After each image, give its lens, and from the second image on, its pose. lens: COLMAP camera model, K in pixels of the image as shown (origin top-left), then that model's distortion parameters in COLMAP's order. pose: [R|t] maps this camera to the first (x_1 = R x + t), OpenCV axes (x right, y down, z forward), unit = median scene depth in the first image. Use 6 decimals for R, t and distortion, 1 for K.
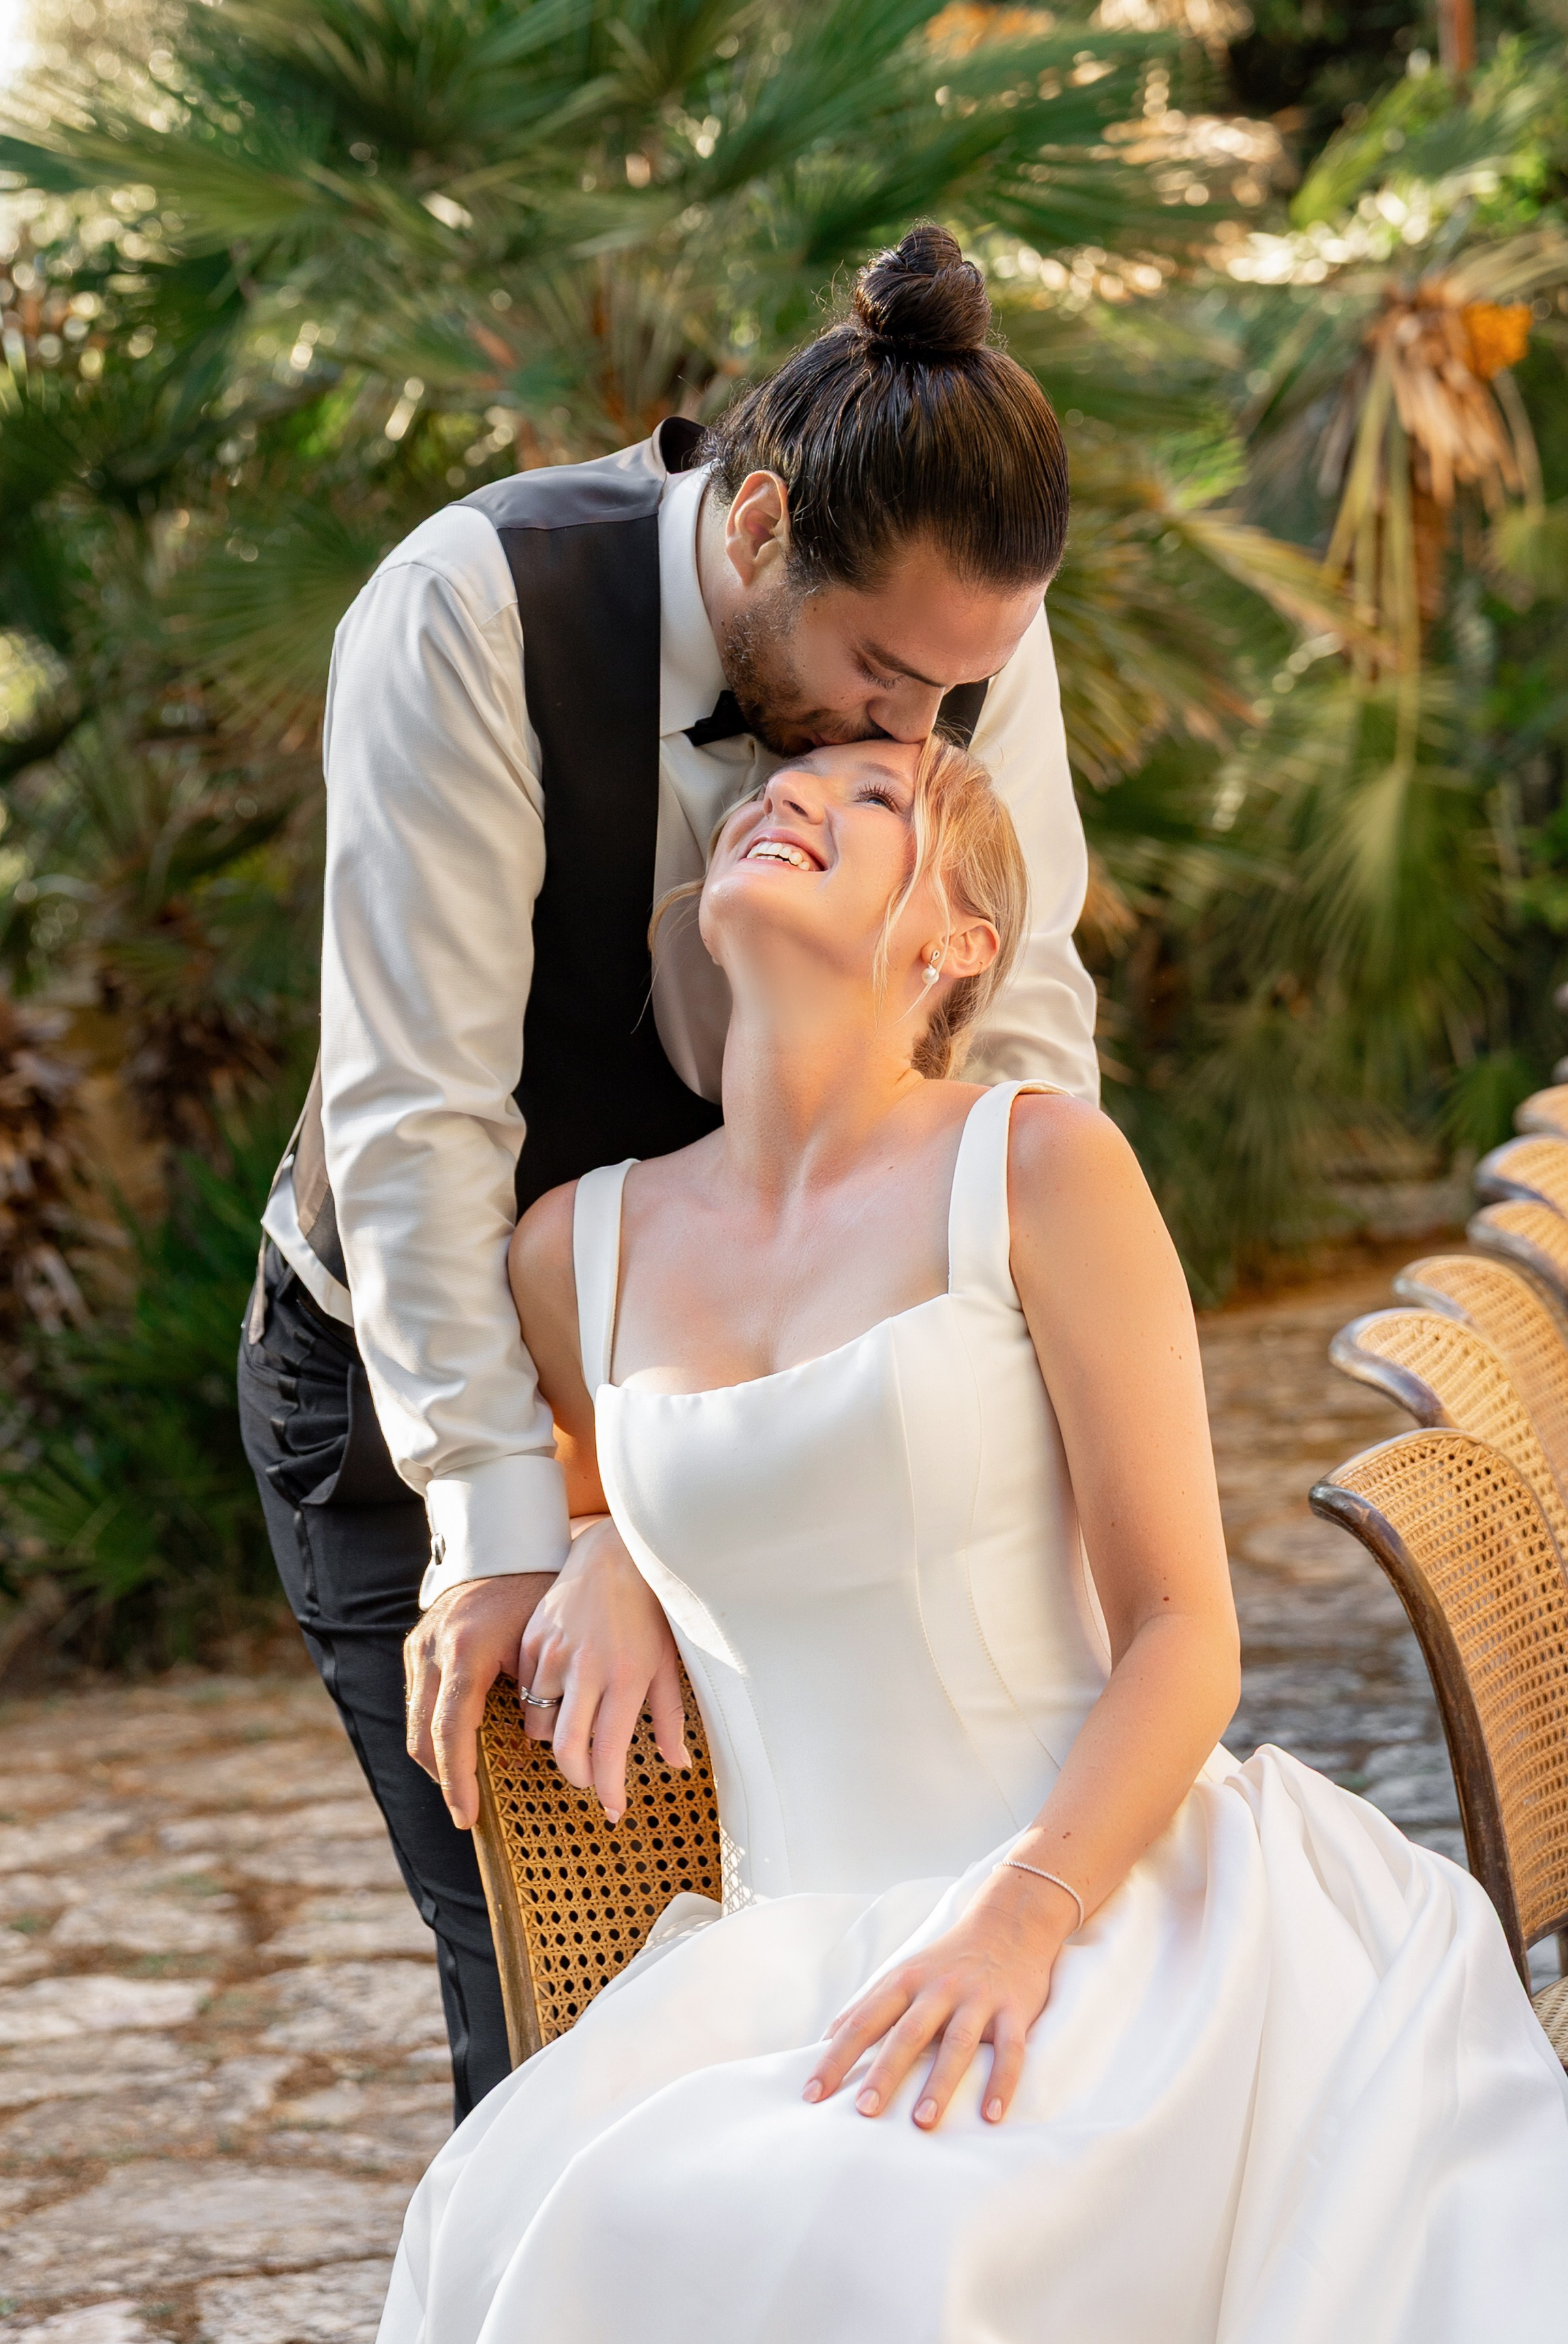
lens RADIAL K [[7733.7, 0, 577.2], [0, 7733.7, 793.6], [0, 0, 1]] dist [0.152293, -1.571879]
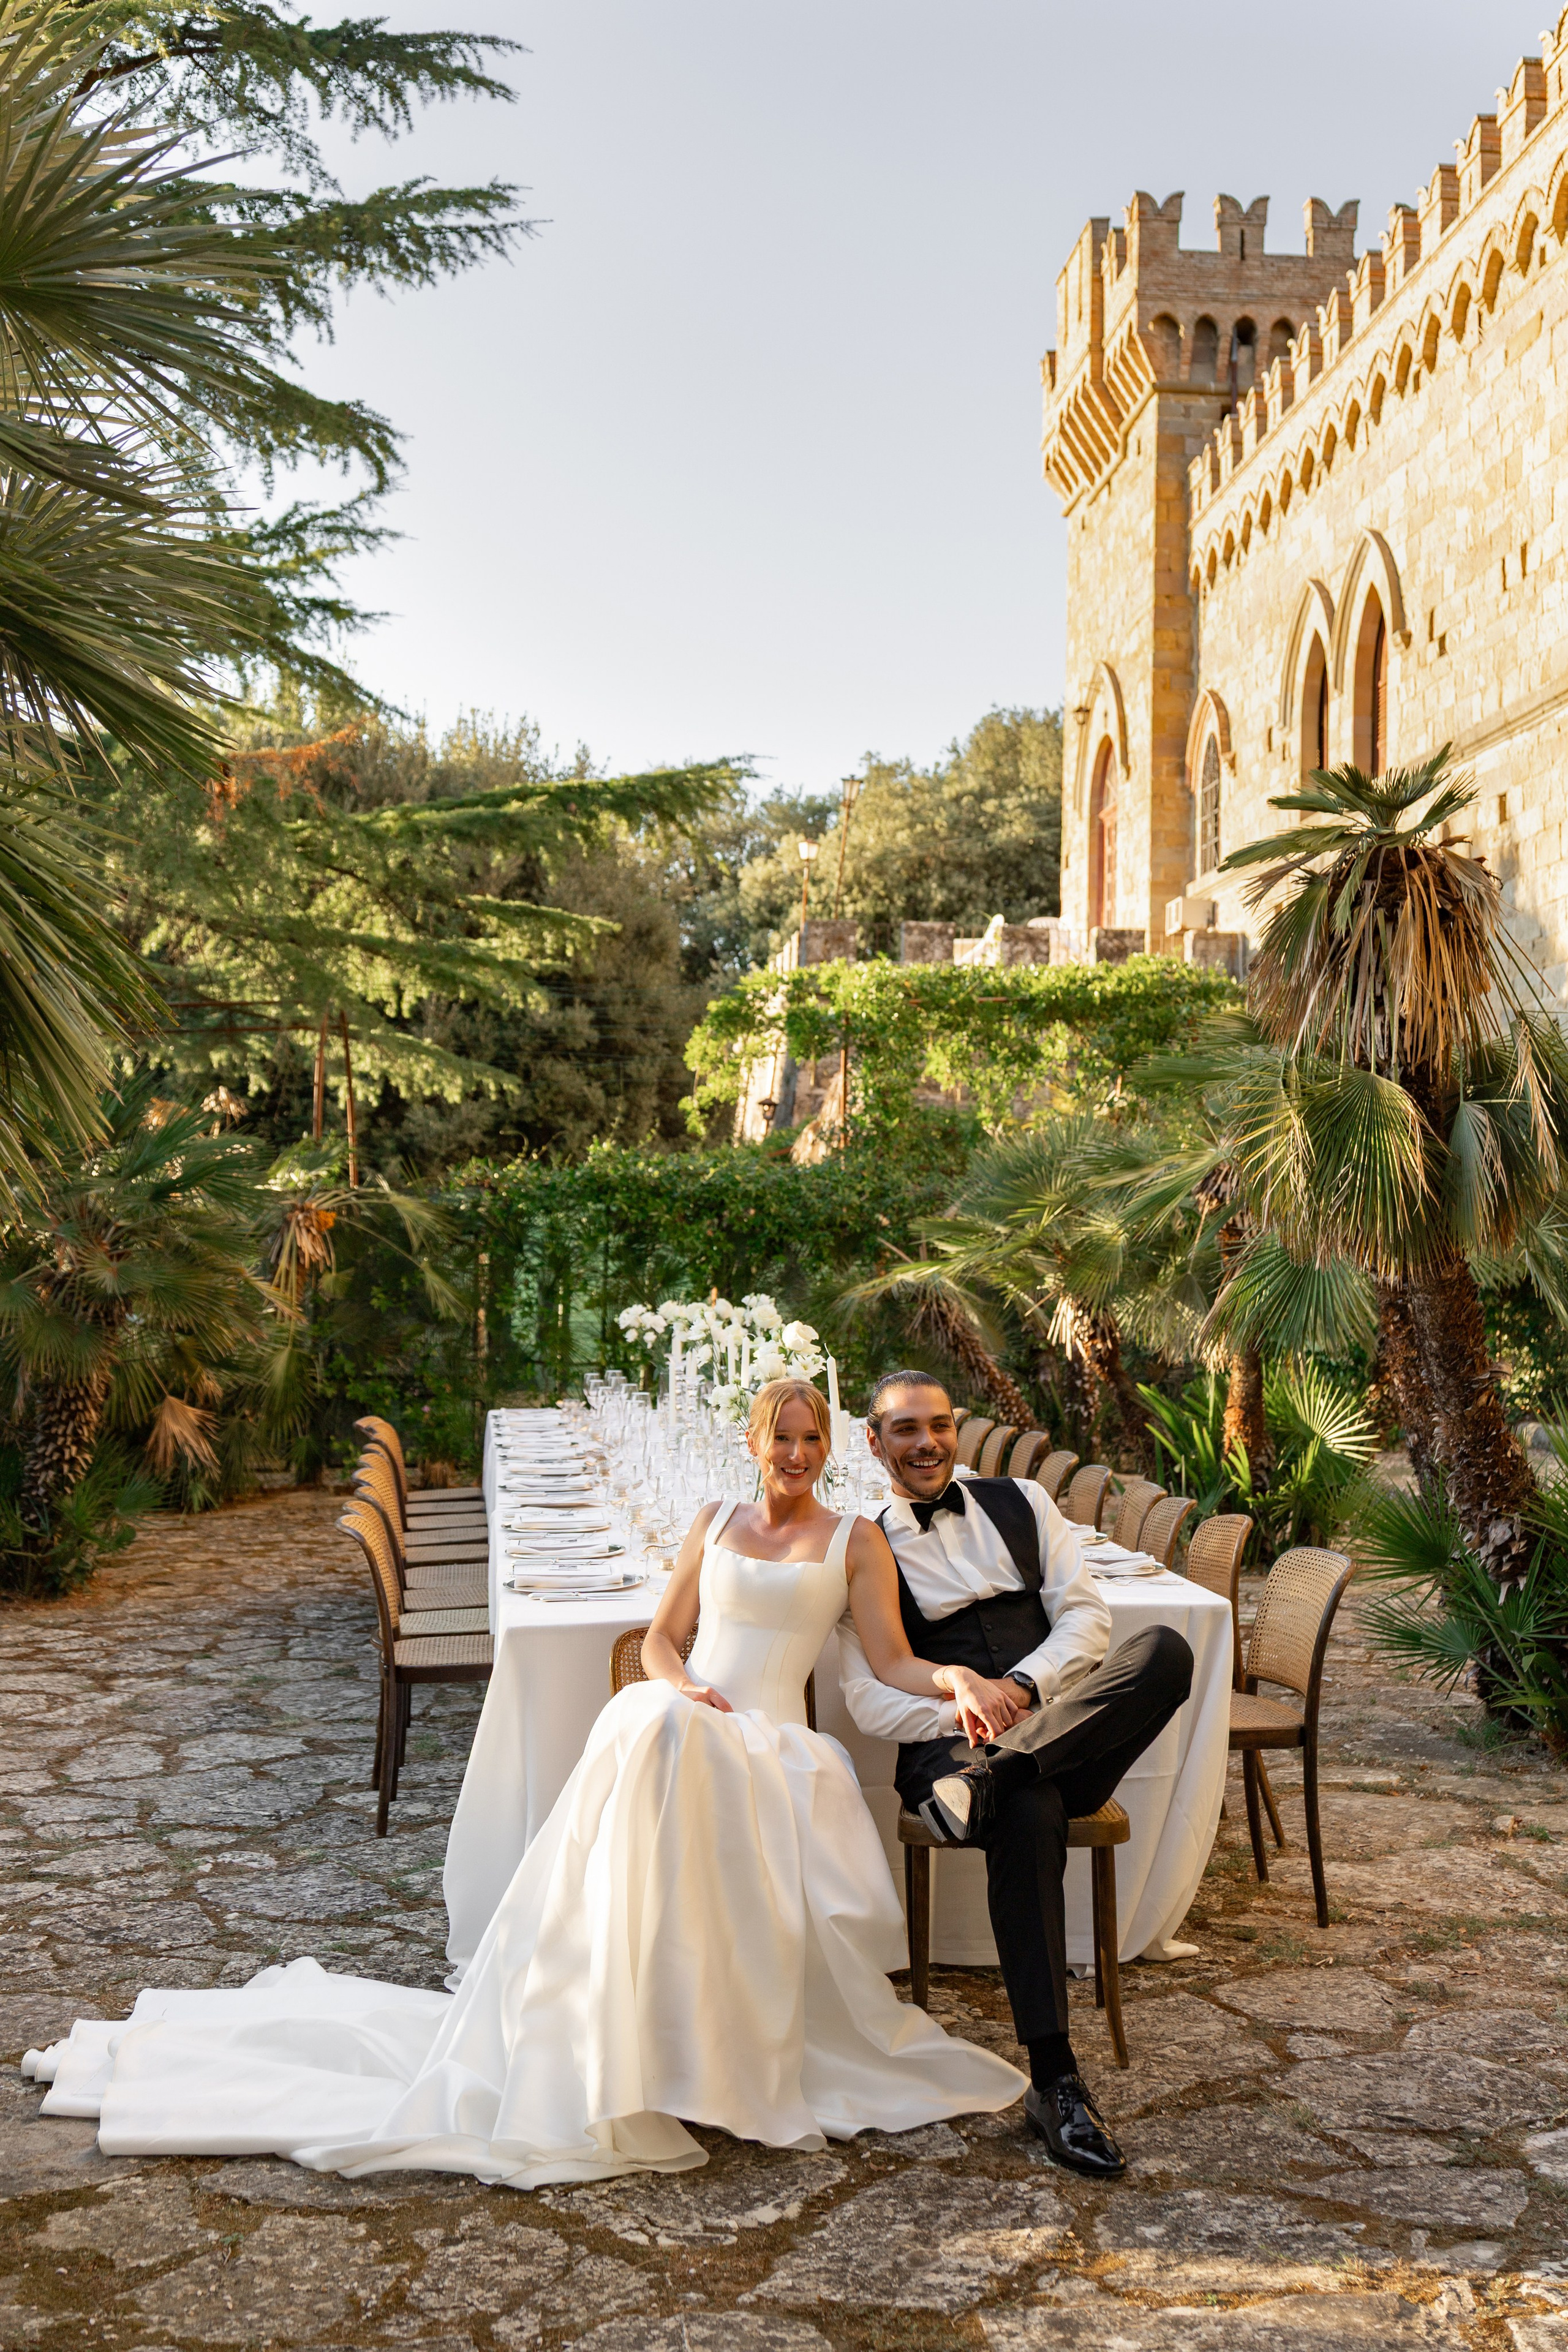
lens RADIAL K [[2579.4, 0, 755.1], [0, 2579.4, 1137.8], [0, 0, 1]] dist [0.066846, -0.107132]
pose [[0.950724, 0.085014, 0.298156, -0.055872], [-0.061541, 0.994282, -0.087270, -0.010976], [-0.303870, 0.064621, 0.950519, -0.164727]]
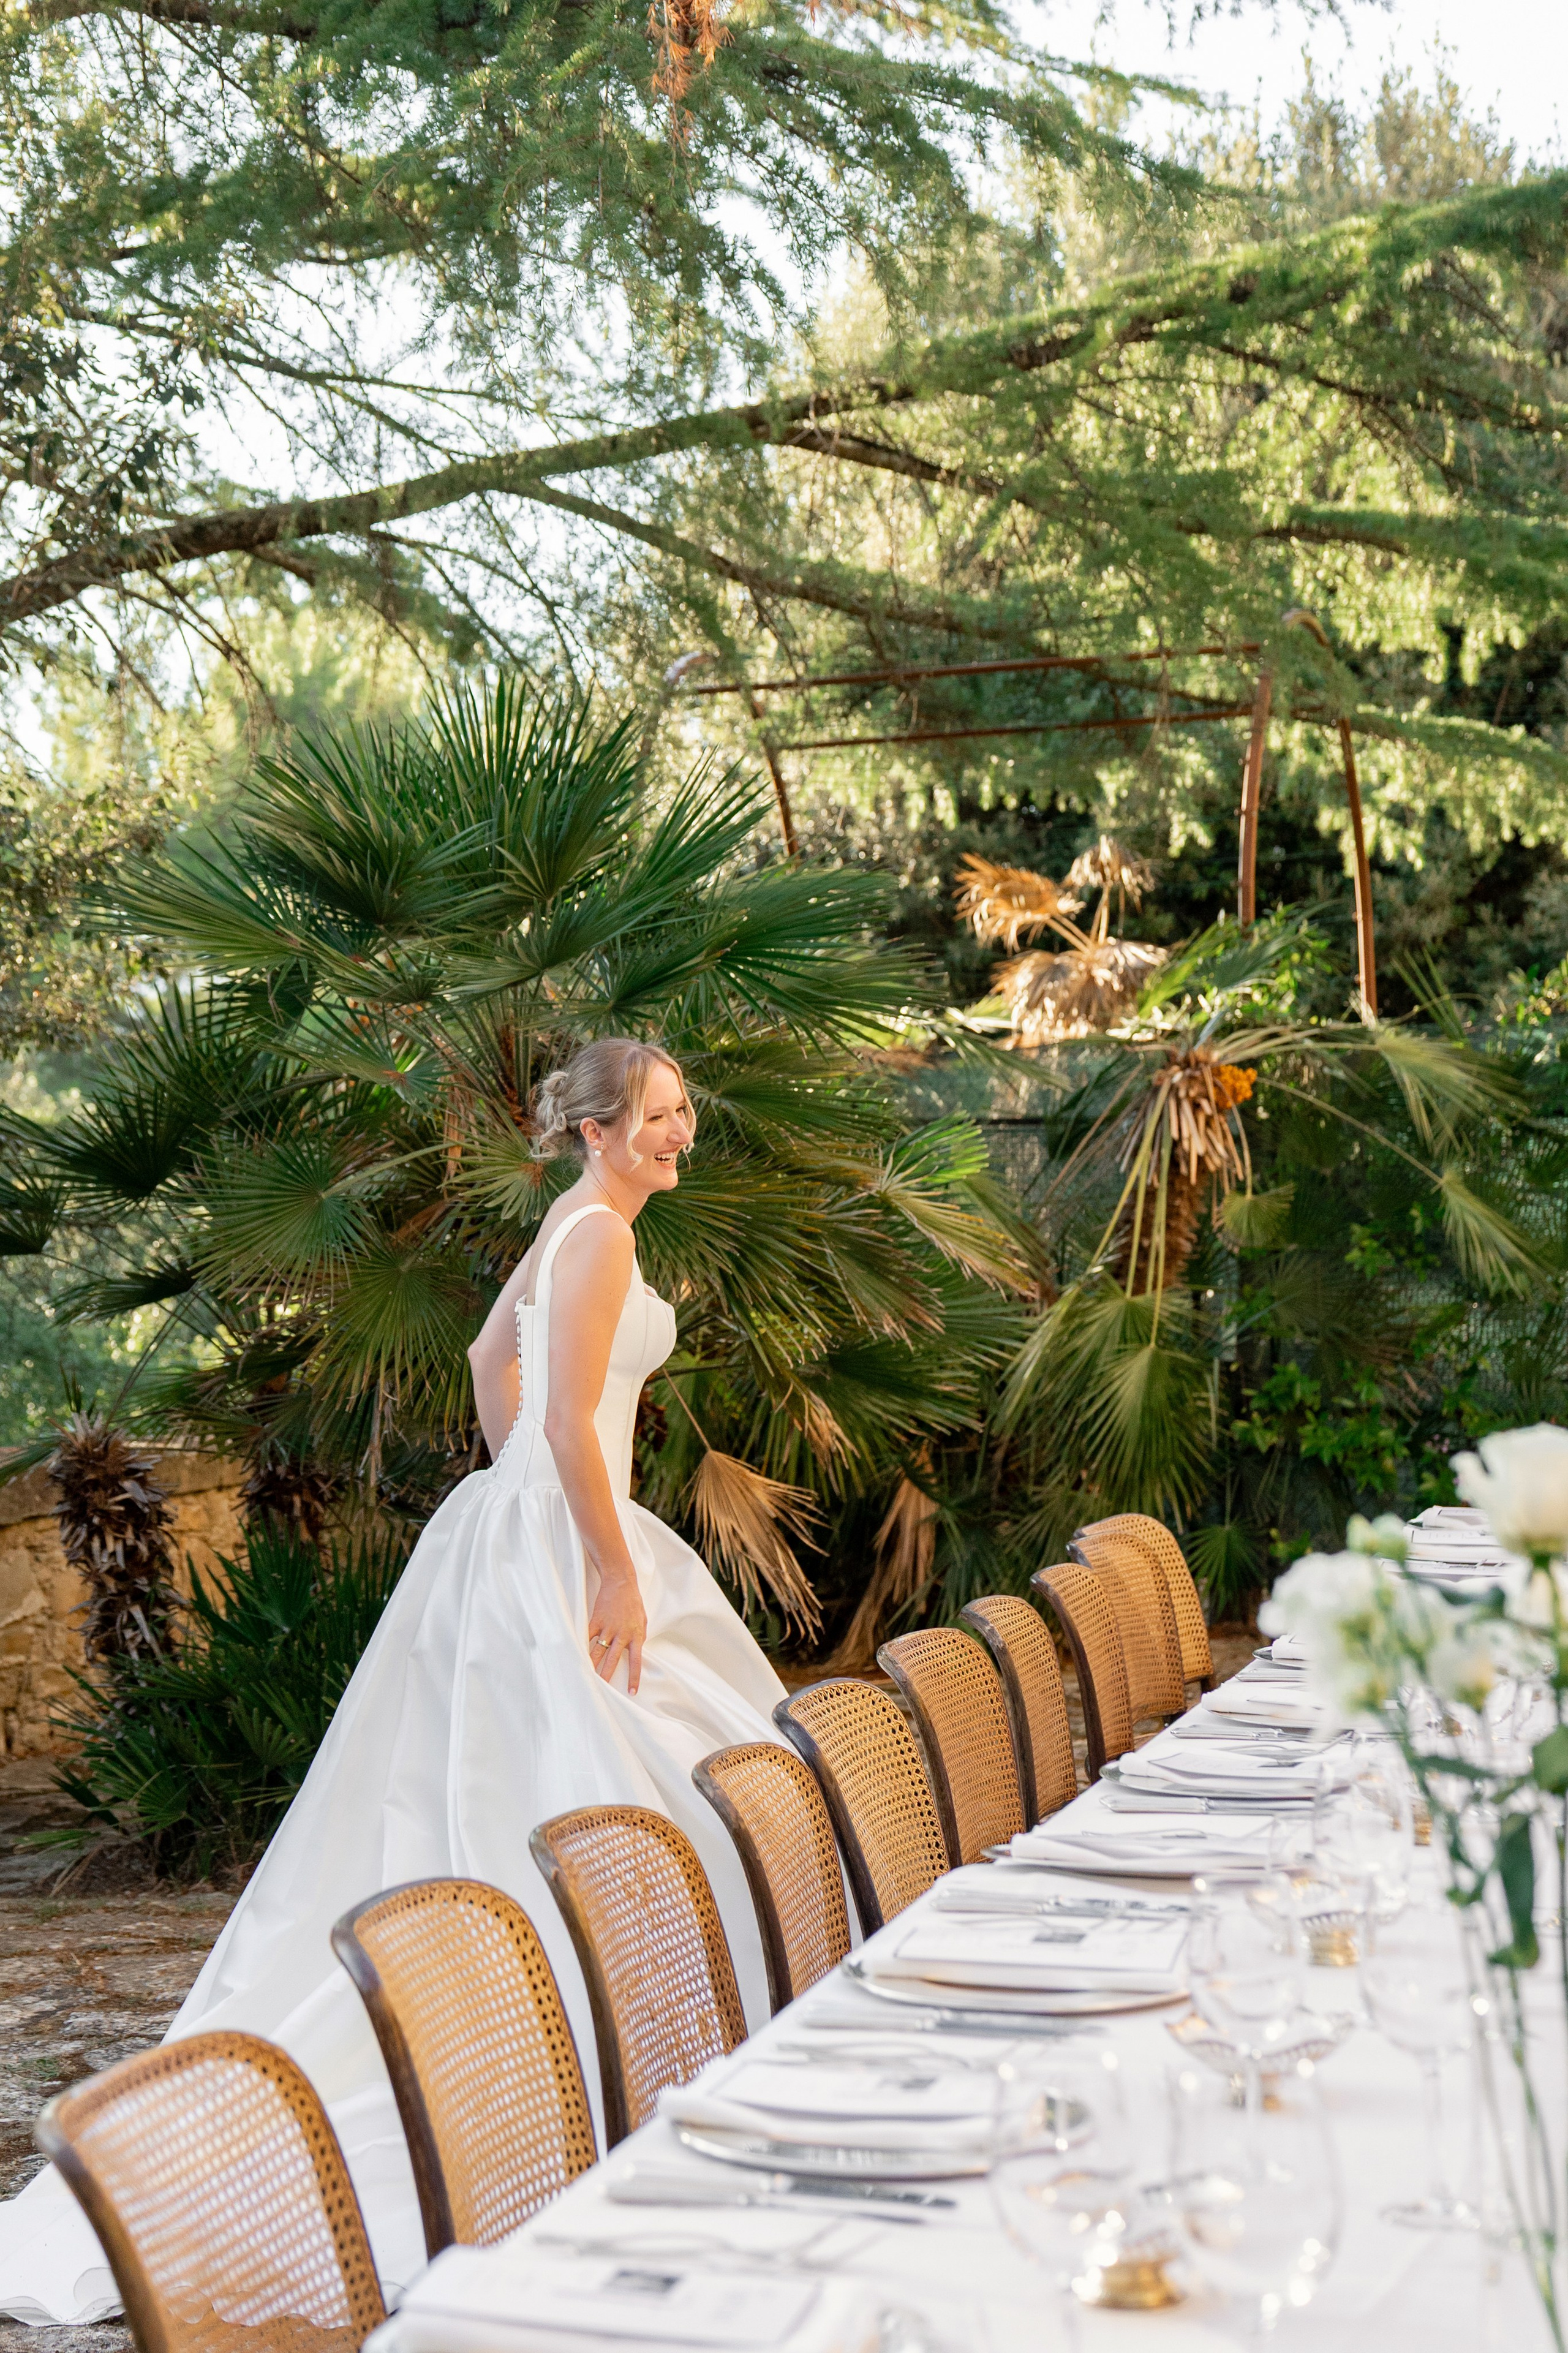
lens RADIAL K [[4067.9, 0, 514.1], [0, 4067.9, 1169.5], [0, 0, 1]] dist [-0.011546, -0.057042]
pose [[0.989406, 0.071550, -0.126321, 0.105308], [-0.074403, 0.997066, -0.018003, -0.020072], [0.124662, 0.027210, 0.991826, 0.188466]]
